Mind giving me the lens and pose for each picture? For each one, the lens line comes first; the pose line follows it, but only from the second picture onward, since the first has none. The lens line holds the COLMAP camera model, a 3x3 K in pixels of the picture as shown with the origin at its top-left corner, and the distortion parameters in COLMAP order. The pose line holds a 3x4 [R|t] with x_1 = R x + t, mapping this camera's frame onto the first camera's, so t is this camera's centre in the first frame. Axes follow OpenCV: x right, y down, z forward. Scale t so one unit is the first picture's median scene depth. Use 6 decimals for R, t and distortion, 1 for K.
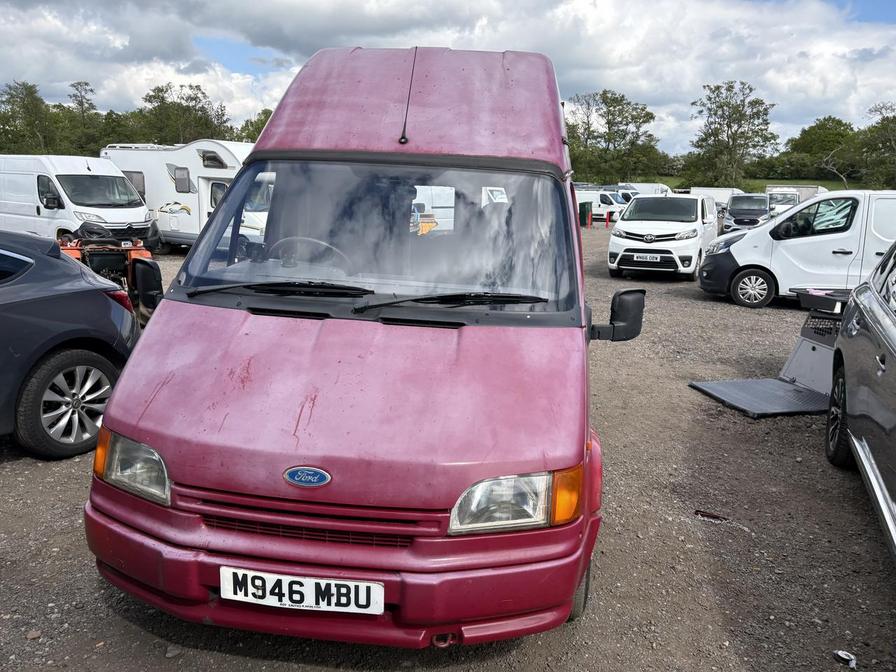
lens RADIAL K [[682.2, 0, 448.0], [0, 682.2, 336.0], [0, 0, 1]] dist [0.046601, -0.049969]
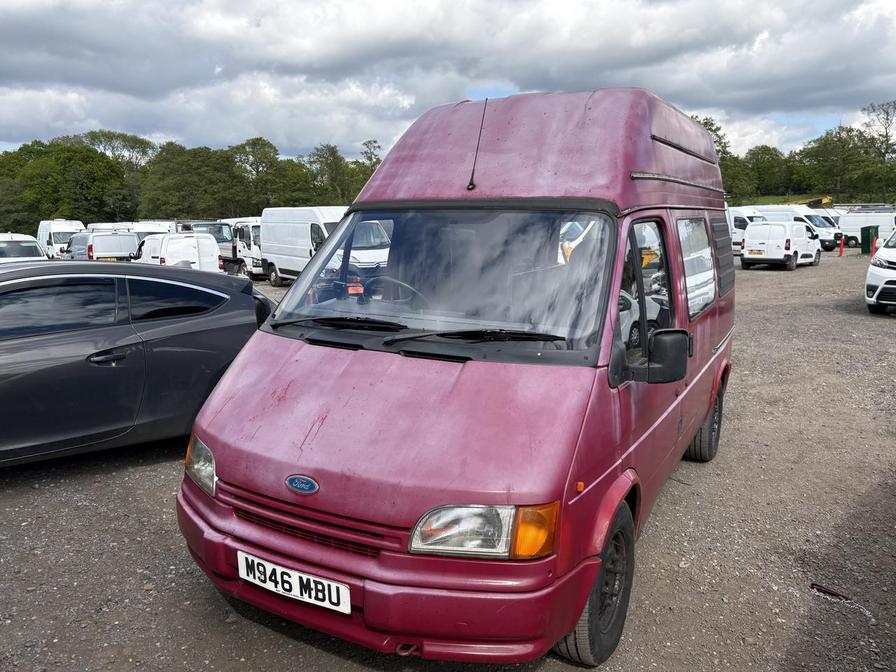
lens RADIAL K [[681.2, 0, 449.3], [0, 681.2, 347.6], [0, 0, 1]] dist [0.043297, -0.051926]
pose [[0.923638, 0.030458, -0.382053, 0.398638], [-0.041966, 0.998881, -0.021822, -0.010824], [0.380961, 0.036189, 0.923883, 0.008846]]
